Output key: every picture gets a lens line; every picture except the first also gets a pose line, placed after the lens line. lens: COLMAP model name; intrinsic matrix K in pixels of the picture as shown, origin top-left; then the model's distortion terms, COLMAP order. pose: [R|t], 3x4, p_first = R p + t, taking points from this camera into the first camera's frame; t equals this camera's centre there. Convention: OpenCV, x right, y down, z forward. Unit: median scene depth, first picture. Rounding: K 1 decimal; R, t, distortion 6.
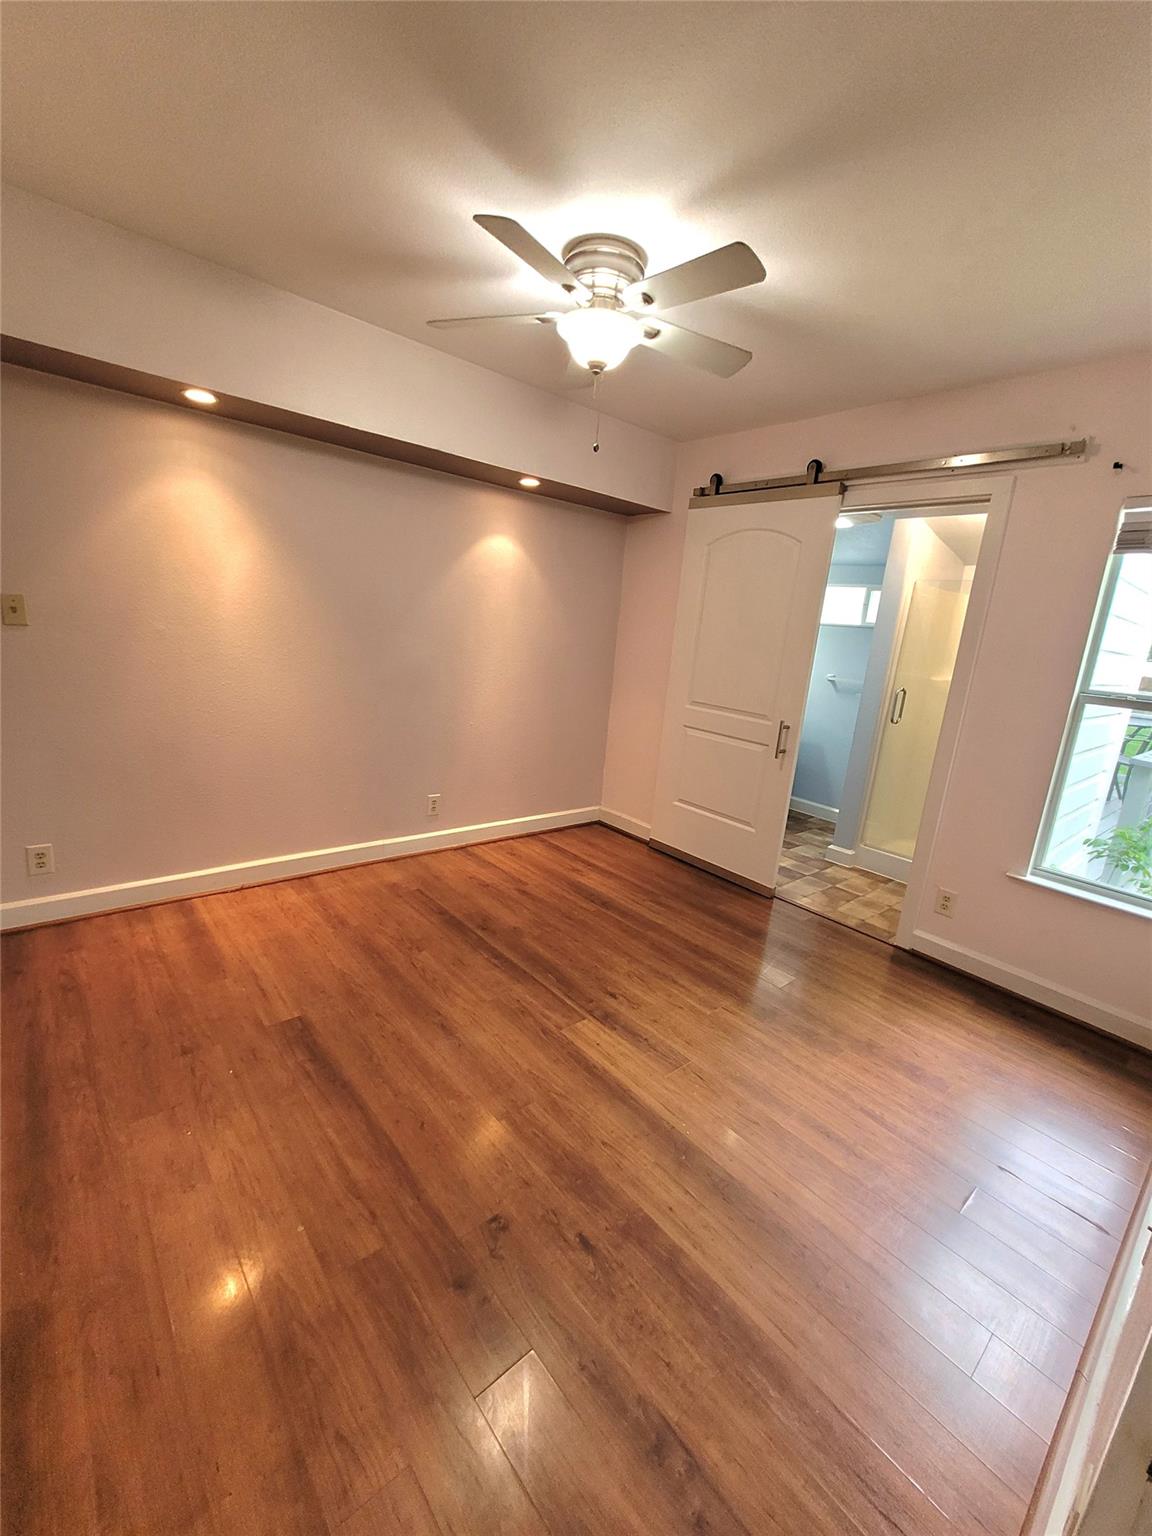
lens RADIAL K [[609.8, 0, 575.9], [0, 609.8, 767.0], [0, 0, 1]] dist [-0.001336, -0.000083]
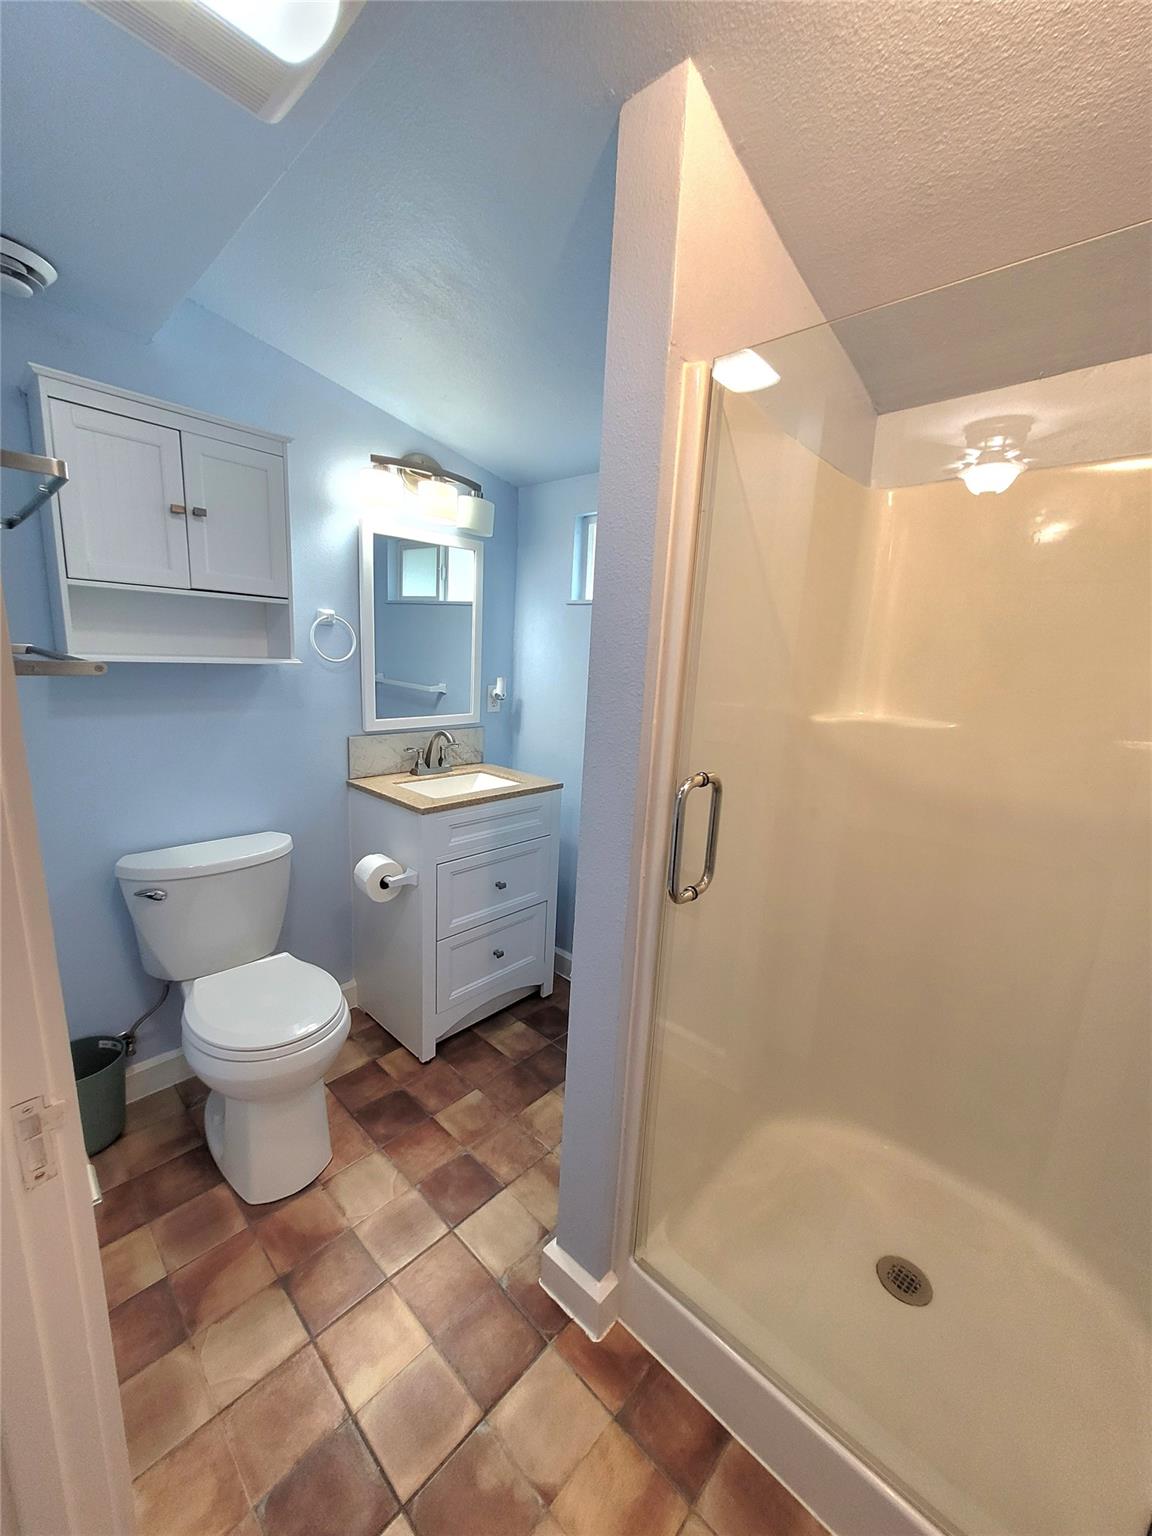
lens RADIAL K [[609.8, 0, 574.8], [0, 609.8, 769.5], [0, 0, 1]] dist [-0.001336, -0.000083]
pose [[0.992499, -0.055413, 0.108969, 0.430303], [0.057368, 0.998242, -0.014885, -0.123868], [-0.107953, 0.021025, 0.993934, 0.707316]]
